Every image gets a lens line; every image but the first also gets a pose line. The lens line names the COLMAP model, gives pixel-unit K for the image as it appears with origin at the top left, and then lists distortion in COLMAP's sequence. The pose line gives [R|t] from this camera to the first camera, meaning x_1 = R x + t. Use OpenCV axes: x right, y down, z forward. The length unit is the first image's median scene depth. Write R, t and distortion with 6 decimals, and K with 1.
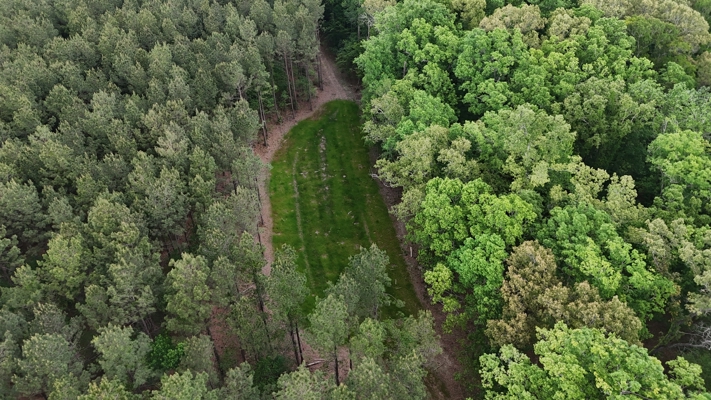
lens RADIAL K [[503.2, 0, 355.5], [0, 503.2, 200.0], [0, 0, 1]] dist [0.060079, -0.061665]
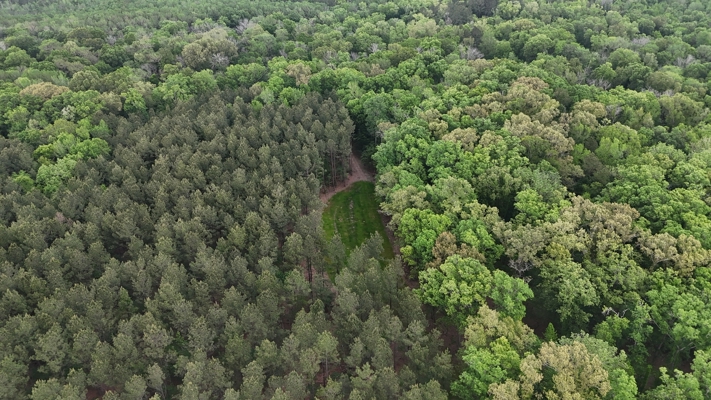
lens RADIAL K [[503.2, 0, 355.5], [0, 503.2, 200.0], [0, 0, 1]] dist [0.060079, -0.061665]
pose [[0.998831, 0.023436, -0.042272, 0.023018], [-0.031492, 0.979015, -0.201339, 0.273985], [0.036667, 0.202435, 0.978609, -0.825544]]
